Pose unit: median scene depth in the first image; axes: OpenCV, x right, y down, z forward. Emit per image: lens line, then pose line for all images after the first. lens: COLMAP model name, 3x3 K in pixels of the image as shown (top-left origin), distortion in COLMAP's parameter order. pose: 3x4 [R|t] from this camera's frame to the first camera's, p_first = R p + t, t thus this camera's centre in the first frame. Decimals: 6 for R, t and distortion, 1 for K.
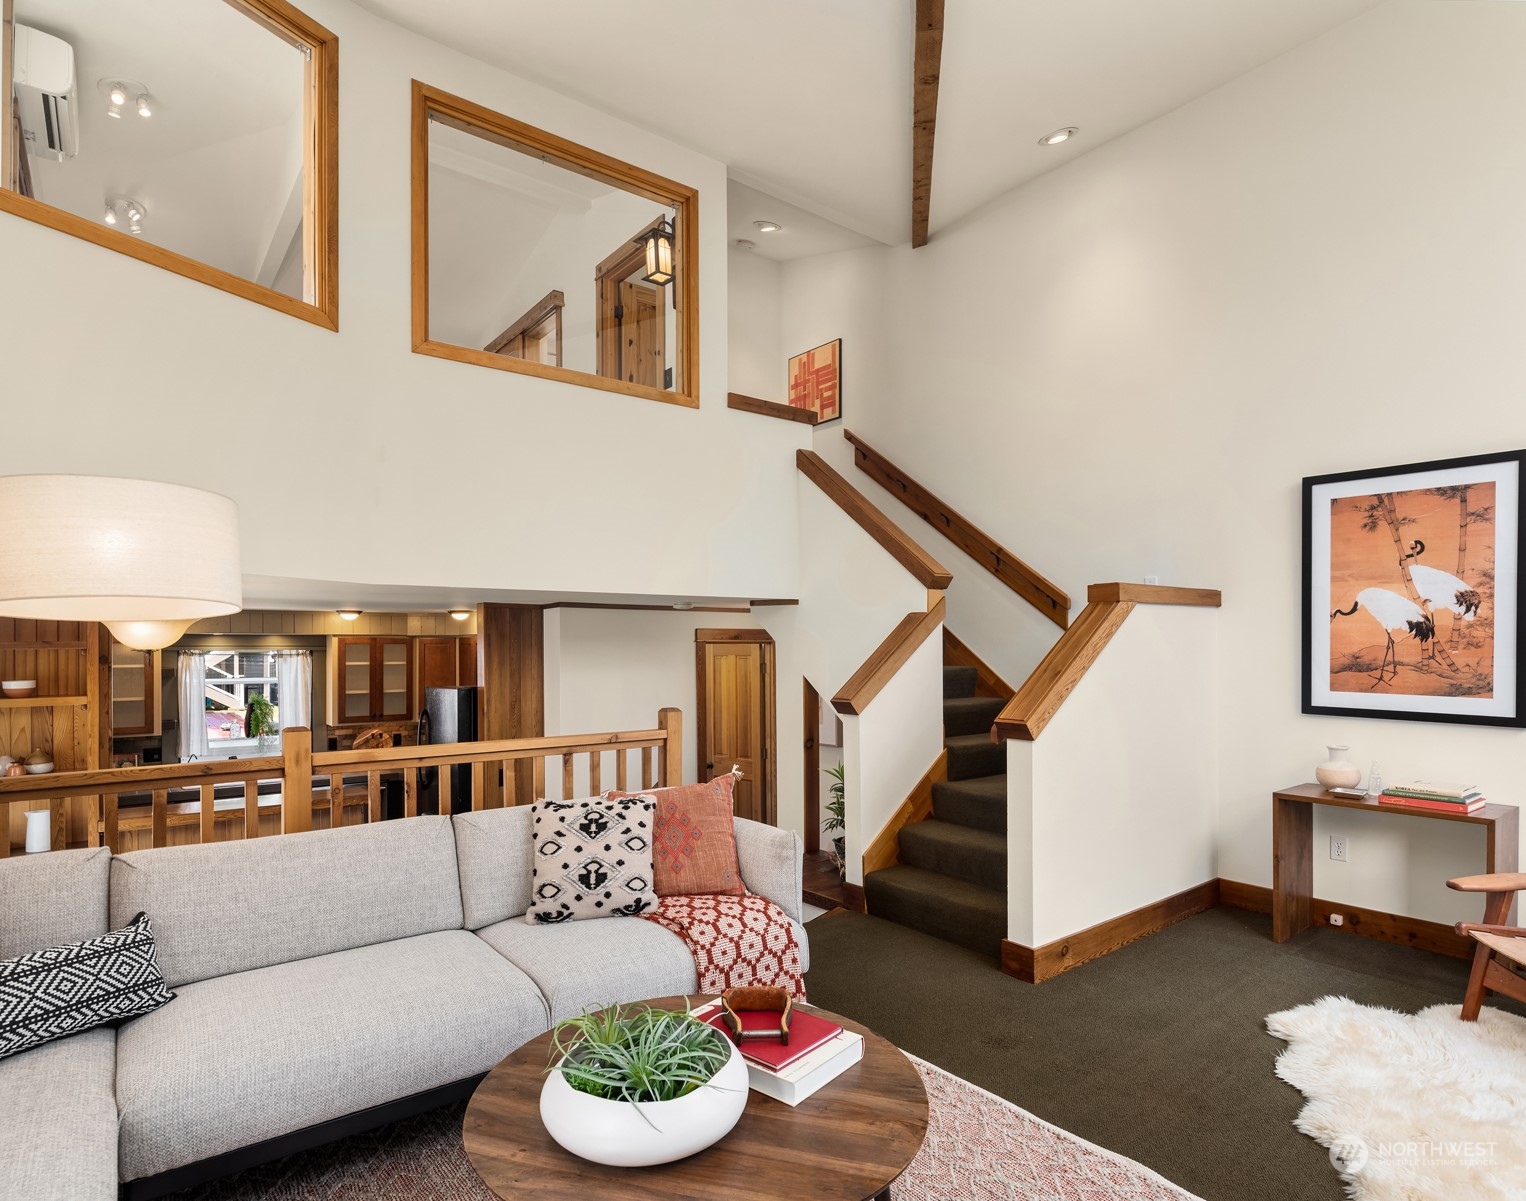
lens RADIAL K [[847.8, 0, 755.0], [0, 847.8, 649.1], [0, 0, 1]] dist [0.000921, -0.006353]
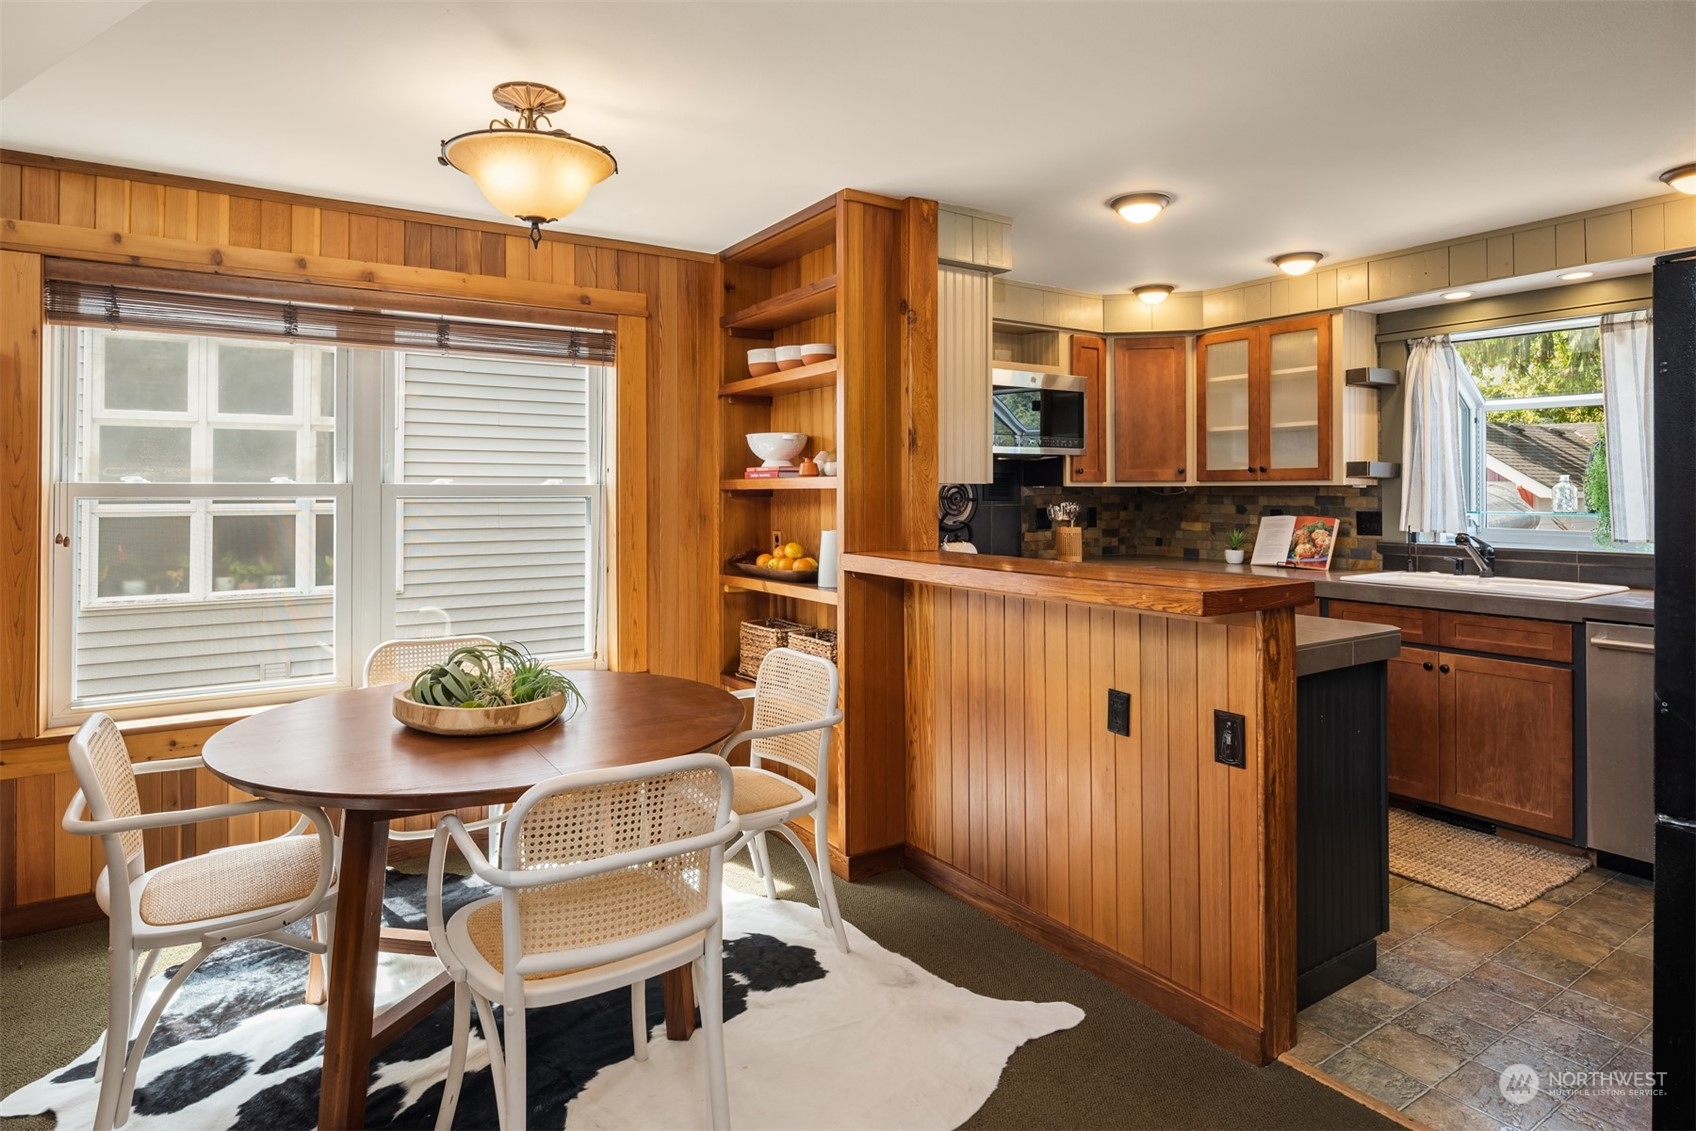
lens RADIAL K [[925.1, 0, 852.7], [0, 925.1, 481.1], [0, 0, 1]] dist [0.003392, -0.006084]
pose [[-0.064124, -0.004297, -0.997933, -0.121253], [0.004174, 0.999981, -0.004574, 0.223506], [0.997933, -0.004458, -0.064105, 1.577170]]
